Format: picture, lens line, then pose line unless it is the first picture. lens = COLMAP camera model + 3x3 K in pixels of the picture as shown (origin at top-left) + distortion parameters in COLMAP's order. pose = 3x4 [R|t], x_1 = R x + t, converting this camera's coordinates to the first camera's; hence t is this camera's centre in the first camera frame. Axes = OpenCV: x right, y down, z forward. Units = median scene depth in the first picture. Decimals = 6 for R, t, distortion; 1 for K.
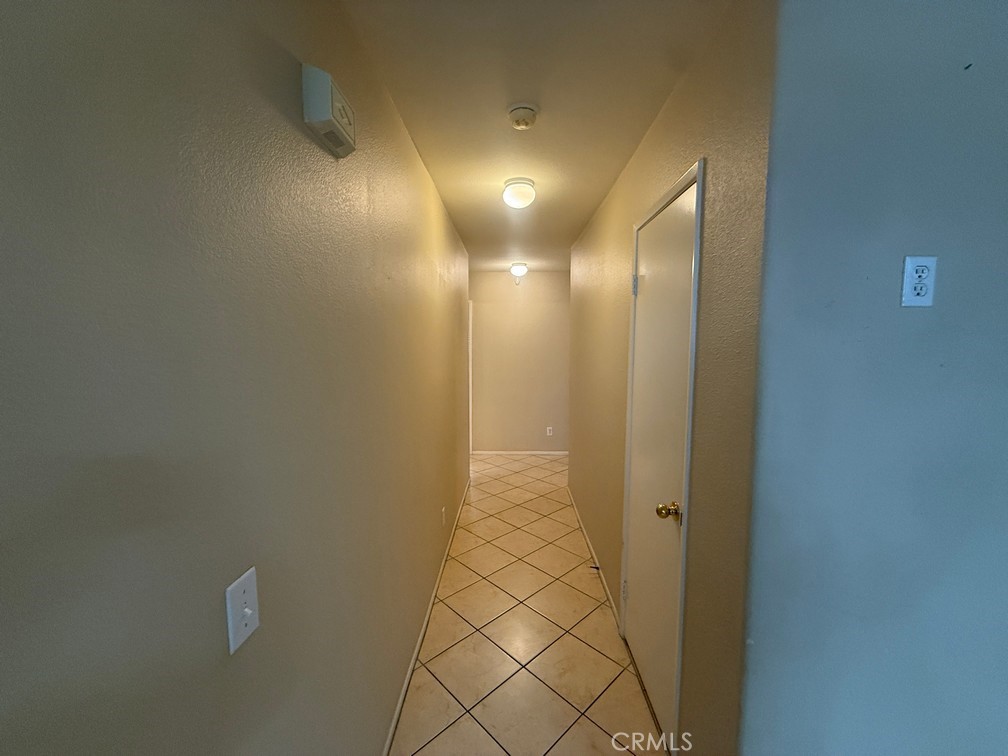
lens RADIAL K [[401.3, 0, 502.1], [0, 401.3, 377.3], [0, 0, 1]] dist [-0.001406, -0.000038]
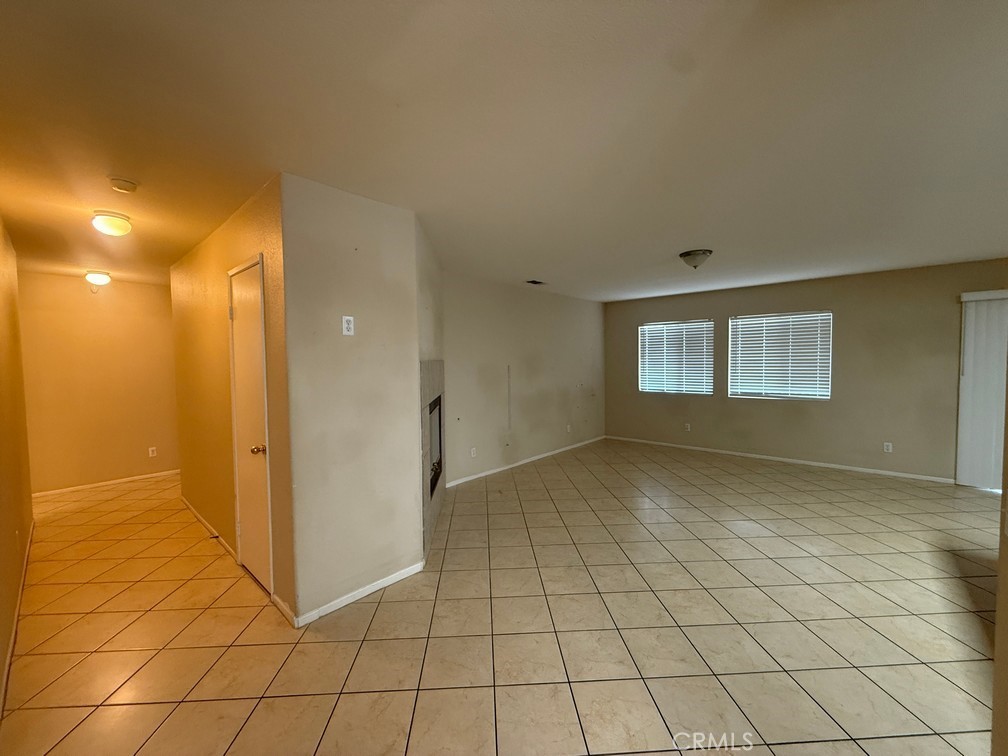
lens RADIAL K [[401.3, 0, 502.1], [0, 401.3, 377.3], [0, 0, 1]] dist [-0.001406, -0.000038]
pose [[0.654268, -0.041411, 0.755128, -0.073203], [0.076088, 0.997038, -0.011247, 0.051214], [-0.752426, 0.064815, 0.655481, -0.368741]]
